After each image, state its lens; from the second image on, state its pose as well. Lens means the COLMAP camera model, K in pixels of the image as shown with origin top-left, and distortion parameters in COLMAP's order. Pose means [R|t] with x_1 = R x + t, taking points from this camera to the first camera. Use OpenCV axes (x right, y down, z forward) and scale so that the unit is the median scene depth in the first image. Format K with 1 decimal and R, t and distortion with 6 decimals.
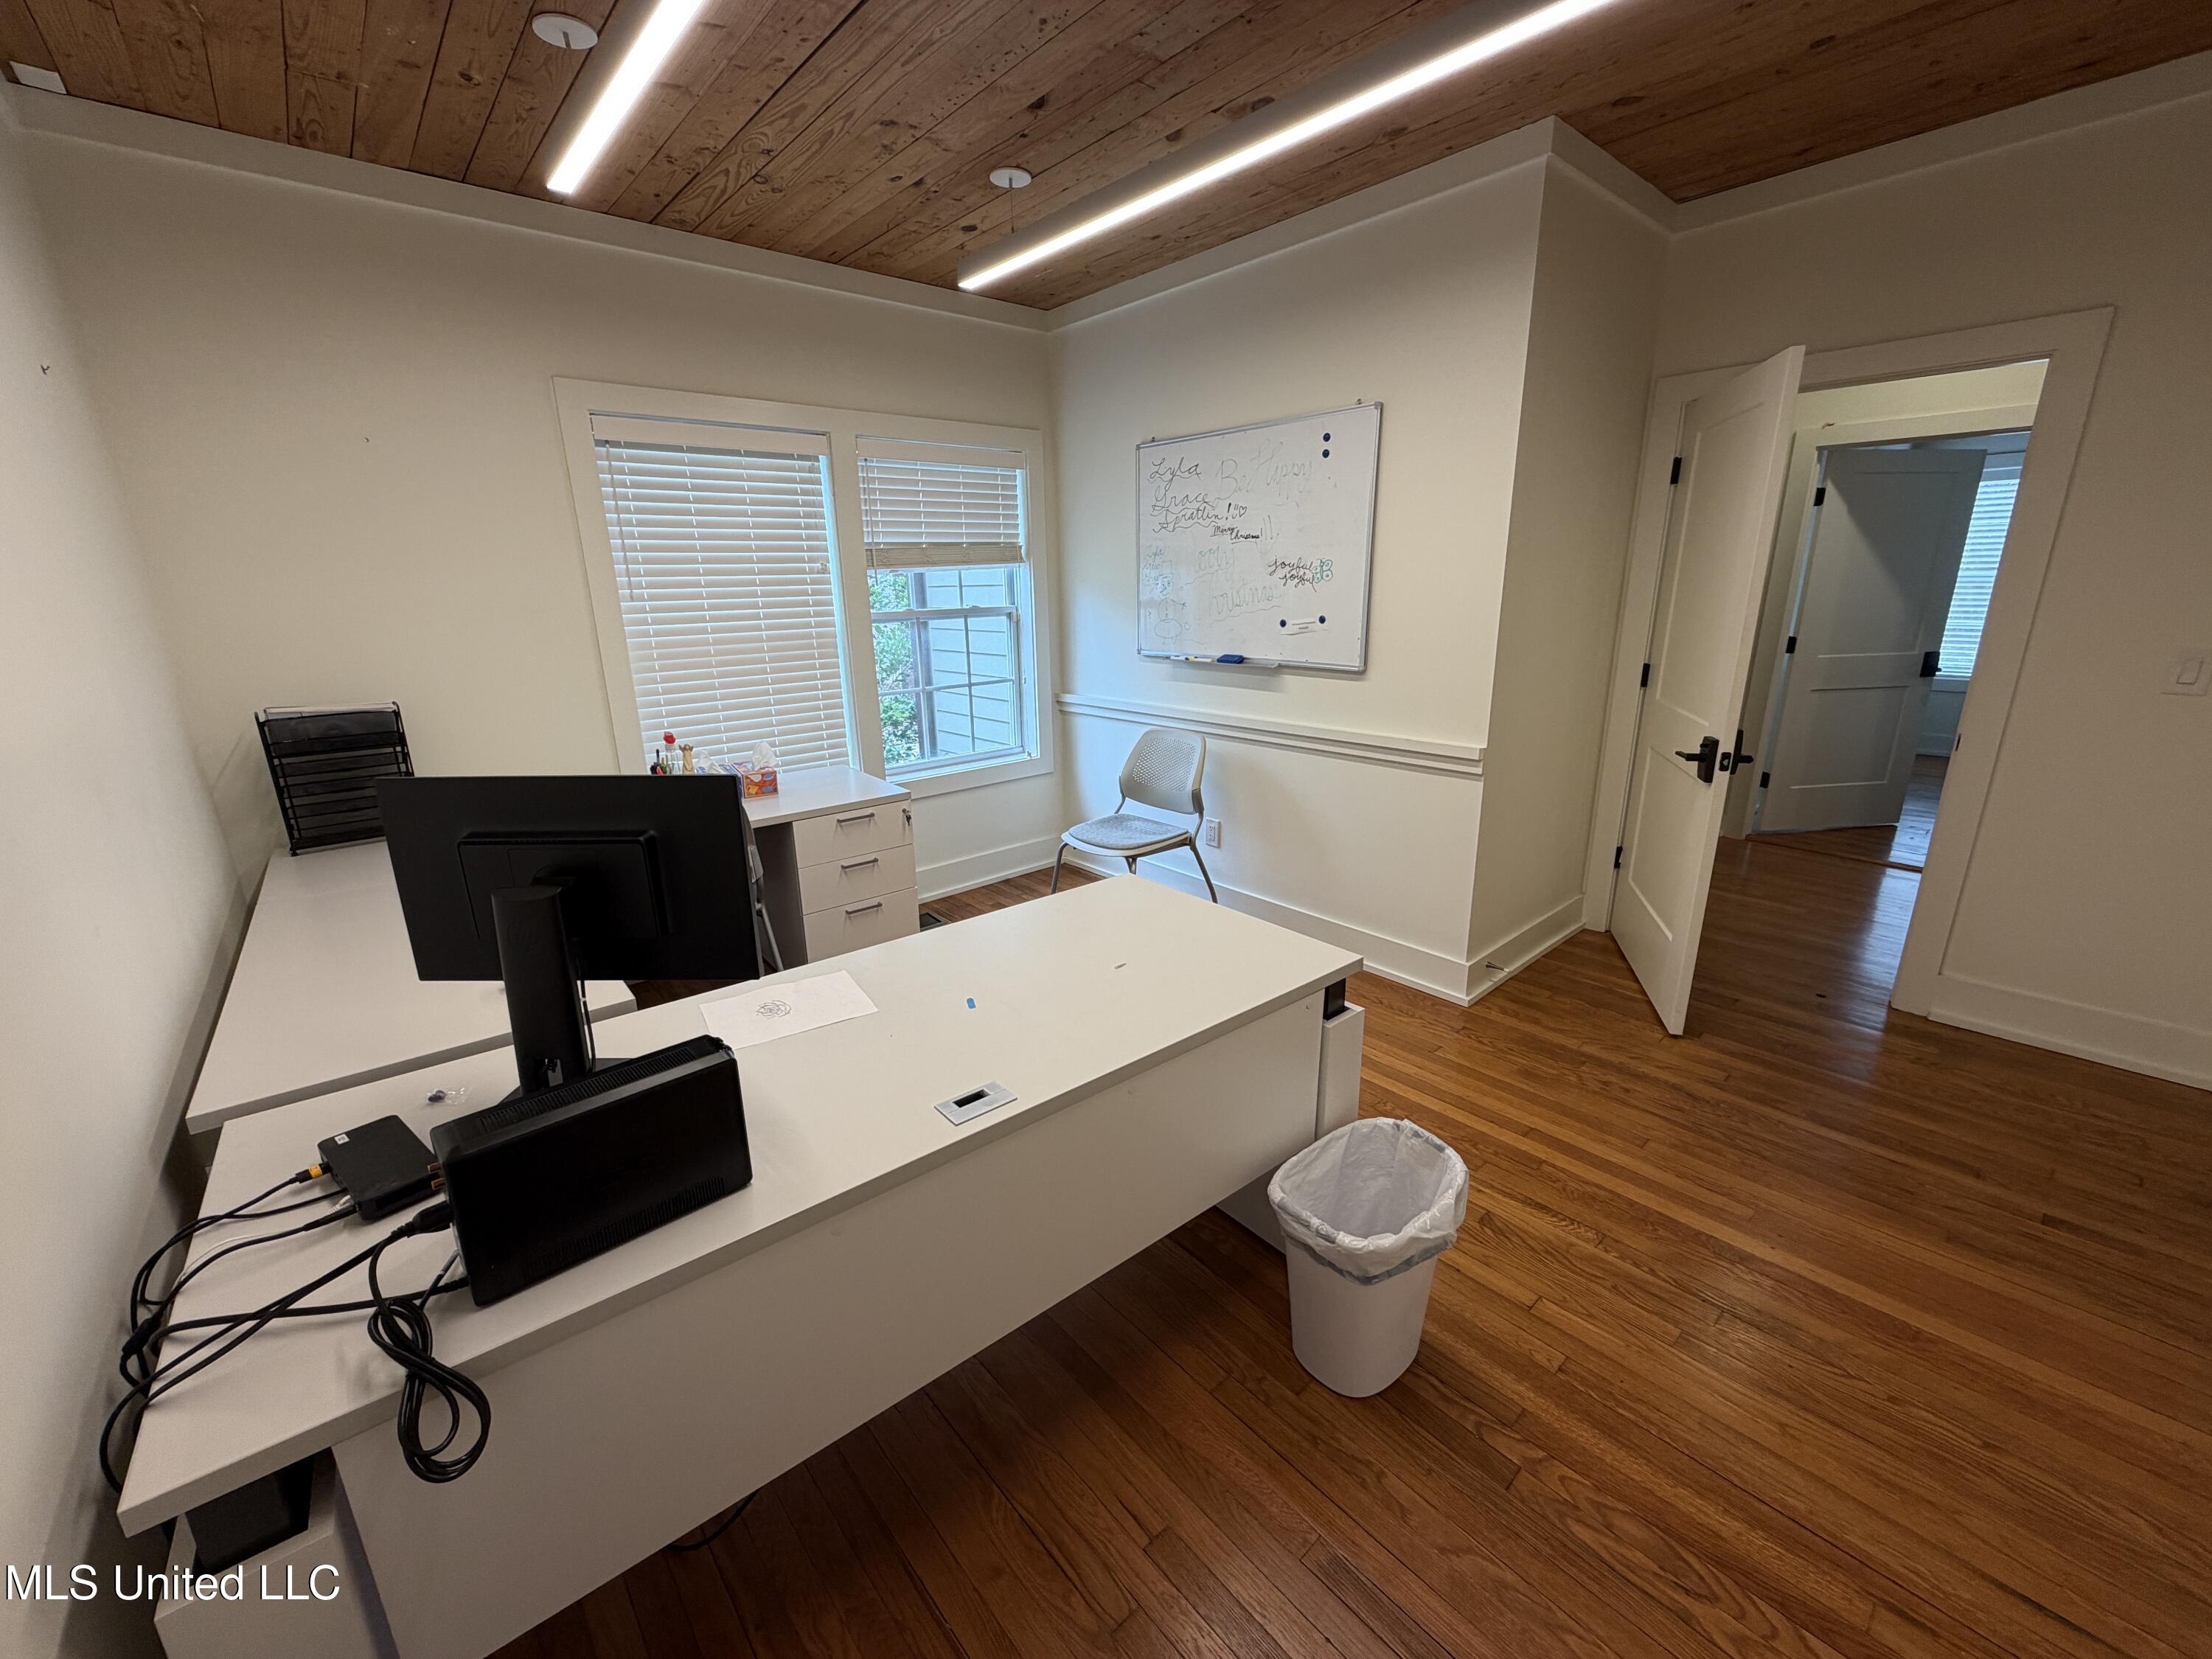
lens RADIAL K [[884.3, 0, 1095.4], [0, 884.3, 827.4], [0, 0, 1]] dist [-0.002888, 0.000528]
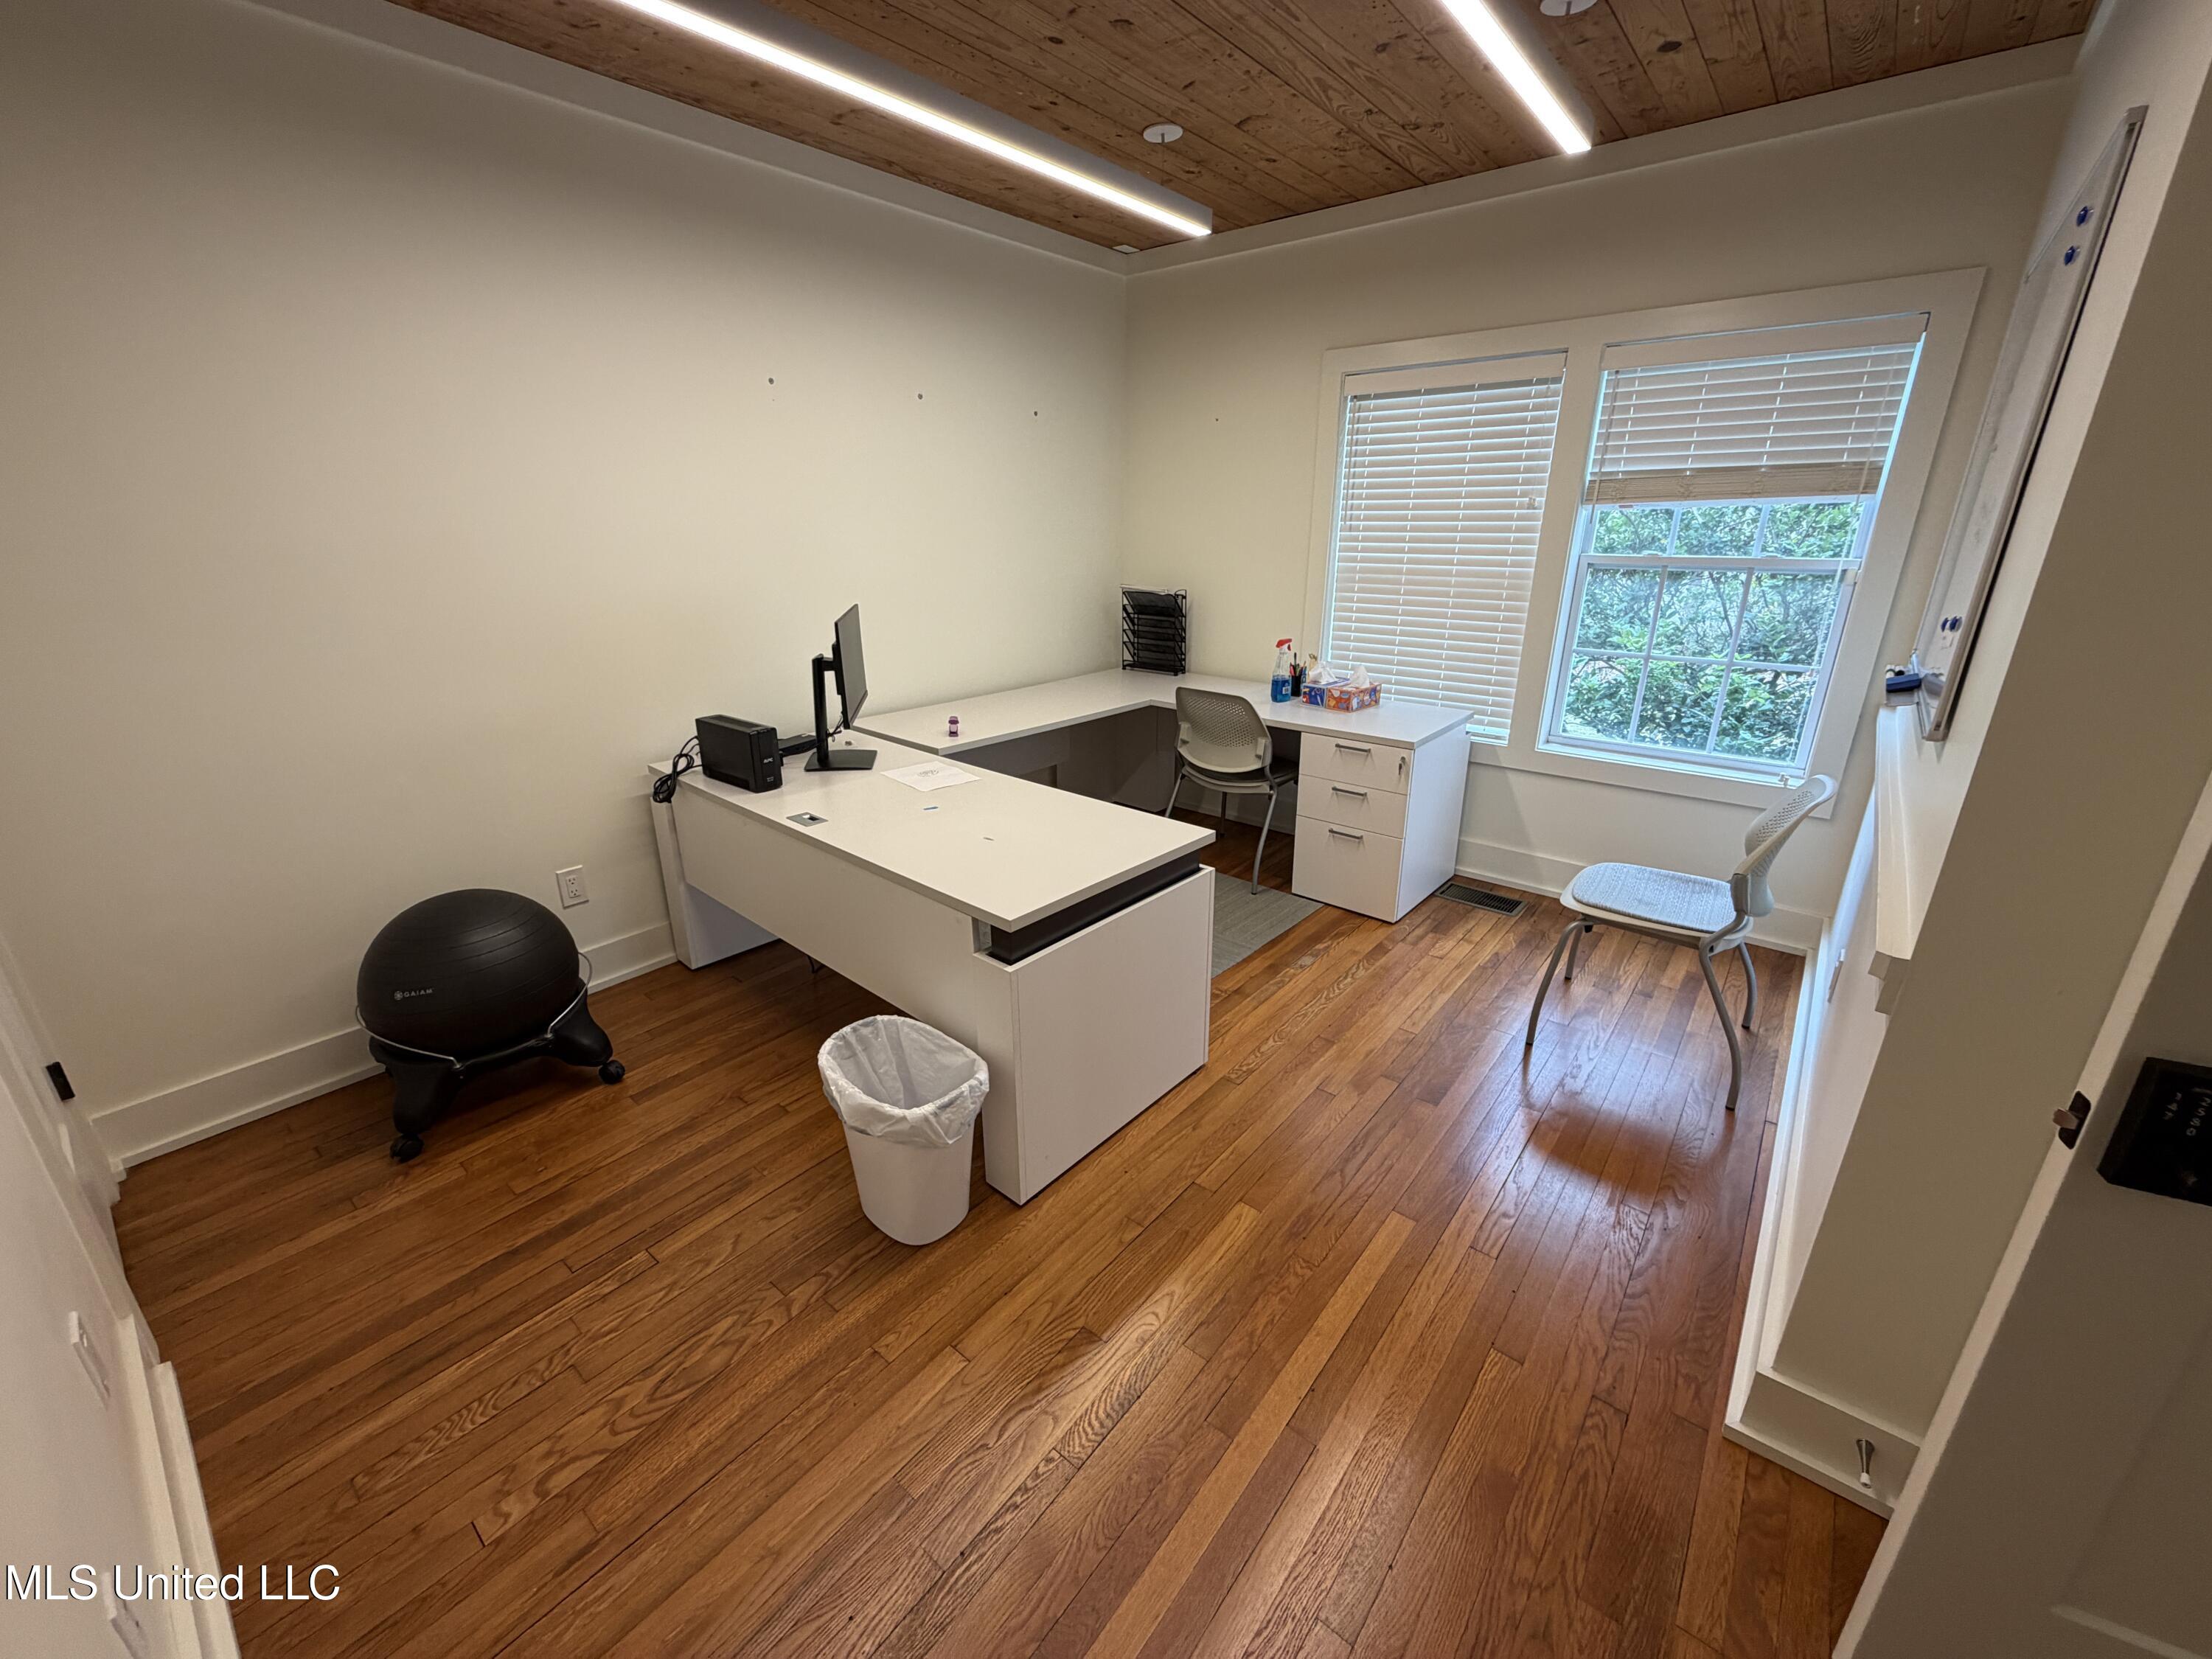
lens RADIAL K [[884.3, 0, 1095.4], [0, 884.3, 827.4], [0, 0, 1]] dist [-0.002888, 0.000528]
pose [[0.157161, 0.347608, -0.924375, 1.270406], [-0.266316, 0.916248, 0.299273, -0.290783], [0.950987, 0.199142, 0.236572, 0.875398]]
